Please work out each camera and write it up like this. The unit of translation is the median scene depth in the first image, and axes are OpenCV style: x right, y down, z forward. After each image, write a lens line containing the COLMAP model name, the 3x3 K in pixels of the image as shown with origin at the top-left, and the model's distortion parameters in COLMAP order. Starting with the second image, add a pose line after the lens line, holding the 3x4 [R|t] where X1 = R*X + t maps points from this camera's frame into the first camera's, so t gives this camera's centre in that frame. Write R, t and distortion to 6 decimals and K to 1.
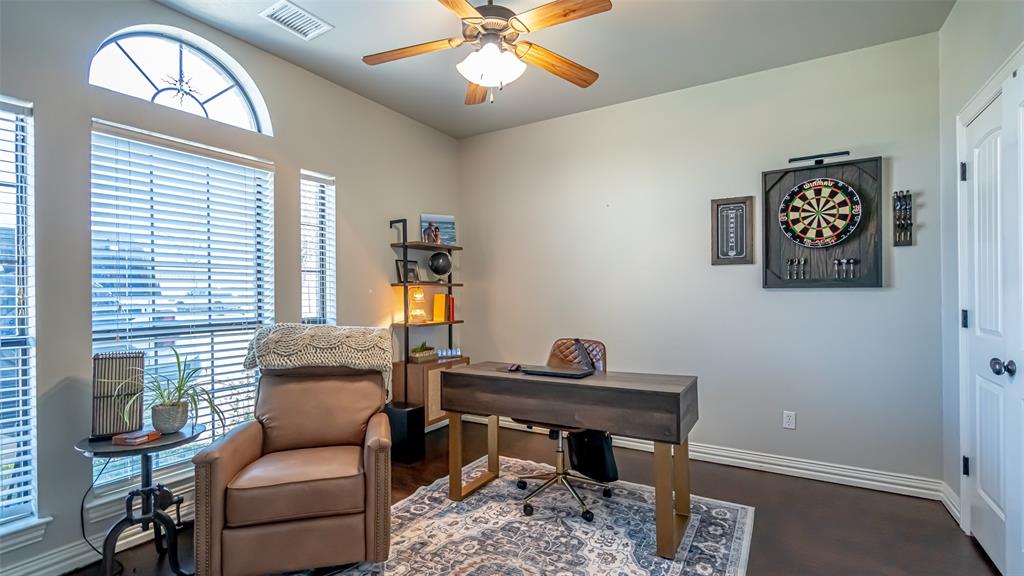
lens RADIAL K [[465.3, 0, 512.2], [0, 465.3, 292.3], [0, 0, 1]] dist [-0.000958, 0.001859]
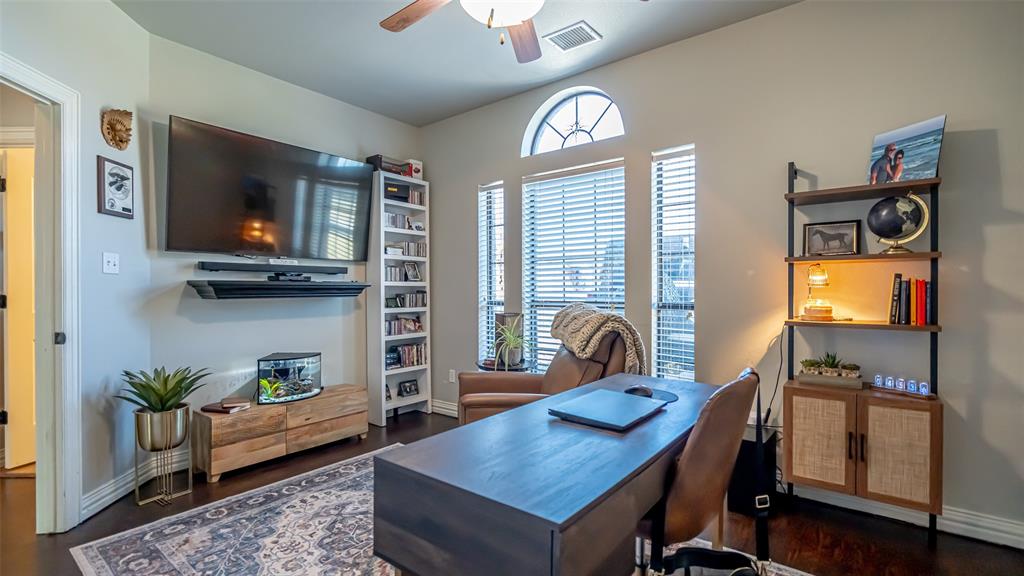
lens RADIAL K [[465.3, 0, 512.2], [0, 465.3, 292.3], [0, 0, 1]] dist [-0.000958, 0.001859]
pose [[-0.110369, 0.015766, -0.993766, 0.548448], [0.011423, 0.999828, 0.014593, 0.015957], [0.993825, -0.009742, -0.110530, 0.774768]]
